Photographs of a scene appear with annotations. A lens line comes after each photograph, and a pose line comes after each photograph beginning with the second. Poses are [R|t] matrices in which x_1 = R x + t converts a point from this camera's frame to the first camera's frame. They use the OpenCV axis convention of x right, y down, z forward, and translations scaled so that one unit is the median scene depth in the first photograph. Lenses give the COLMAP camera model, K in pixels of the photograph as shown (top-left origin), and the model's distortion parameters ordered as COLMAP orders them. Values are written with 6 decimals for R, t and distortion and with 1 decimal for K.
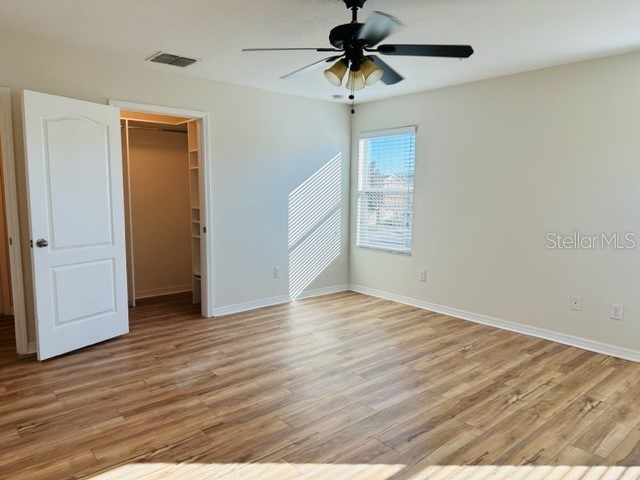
lens RADIAL K [[447.8, 0, 322.4], [0, 447.8, 238.5], [0, 0, 1]] dist [0.052442, -0.063046]
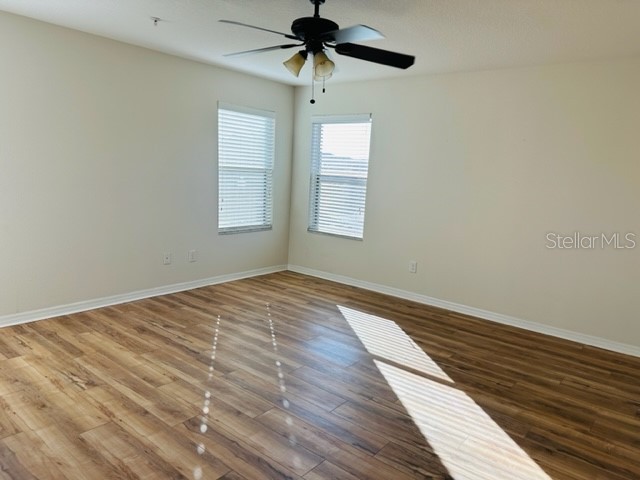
lens RADIAL K [[447.8, 0, 322.4], [0, 447.8, 238.5], [0, 0, 1]] dist [0.052442, -0.063046]
pose [[-0.169896, -0.166966, 0.971214, -0.697011], [0.054849, 0.982412, 0.178486, -0.105692], [-0.983934, 0.083594, -0.157750, 0.805996]]
